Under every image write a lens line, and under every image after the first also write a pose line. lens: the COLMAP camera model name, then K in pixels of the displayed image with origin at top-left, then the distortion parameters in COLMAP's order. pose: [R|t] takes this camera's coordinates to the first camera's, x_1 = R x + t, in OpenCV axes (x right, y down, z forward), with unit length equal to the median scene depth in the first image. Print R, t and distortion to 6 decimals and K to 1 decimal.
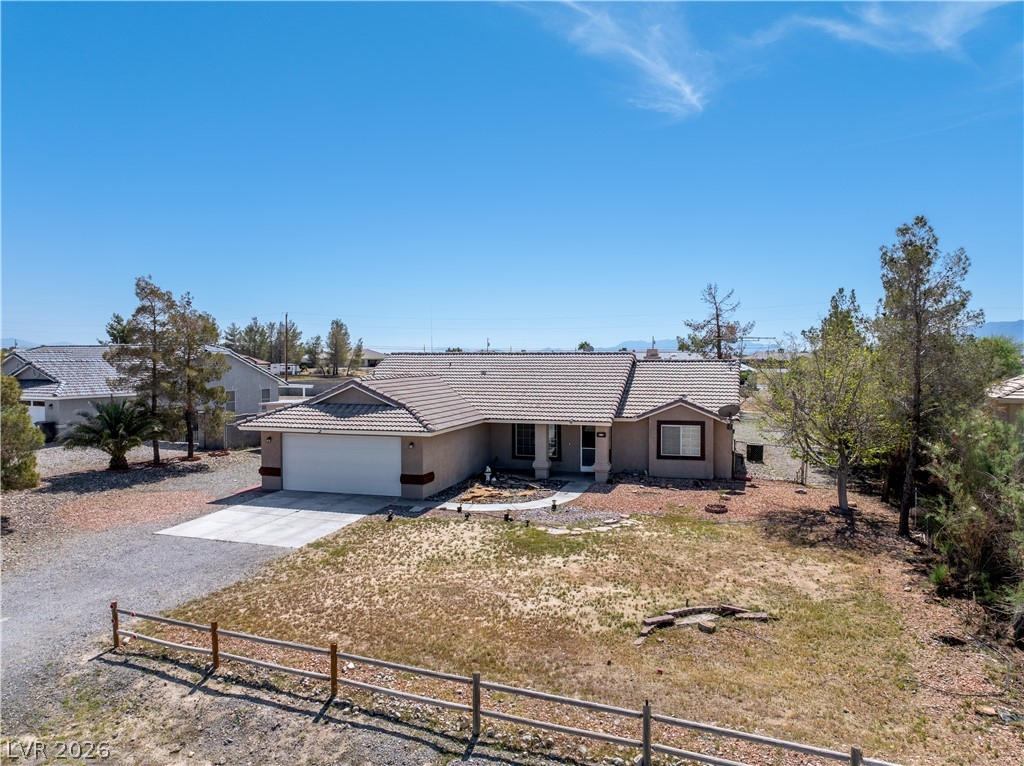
lens RADIAL K [[723.3, 0, 512.0], [0, 723.3, 383.0], [0, 0, 1]] dist [-0.028815, 0.004934]
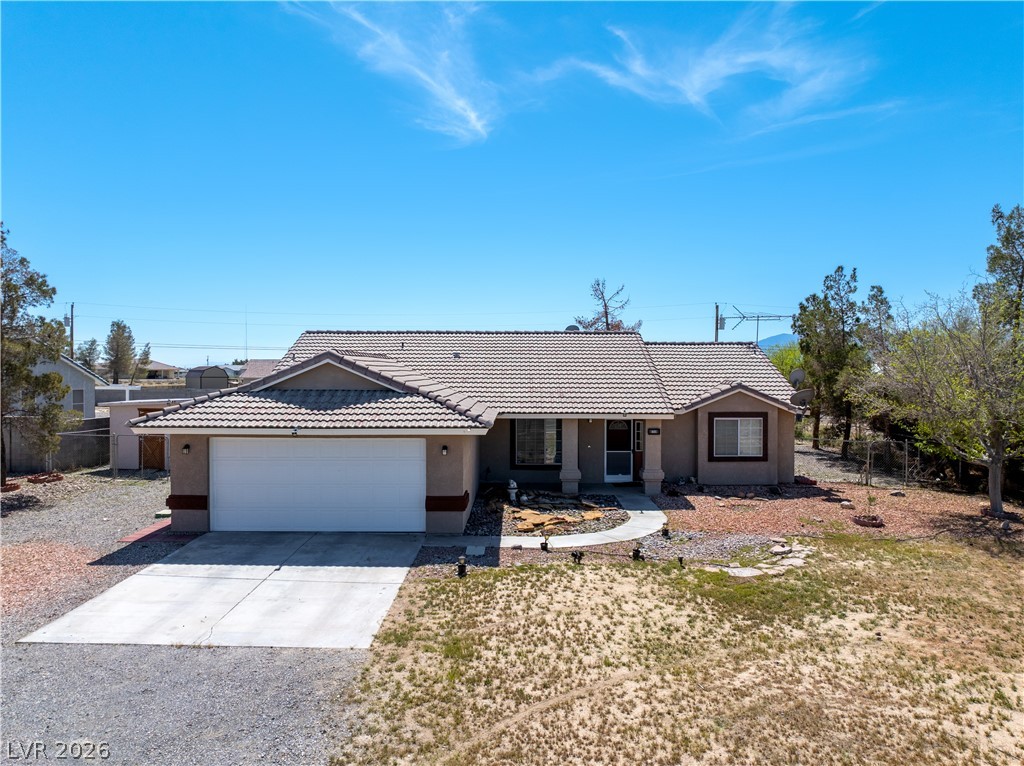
lens RADIAL K [[721.3, 0, 513.8], [0, 721.3, 366.6], [0, 0, 1]] dist [-0.039612, 0.001287]
pose [[0.955485, 0.005572, 0.294986, -0.250767], [0.007642, 0.999019, -0.043623, 0.037697], [-0.294940, 0.043935, 0.954505, 0.342807]]
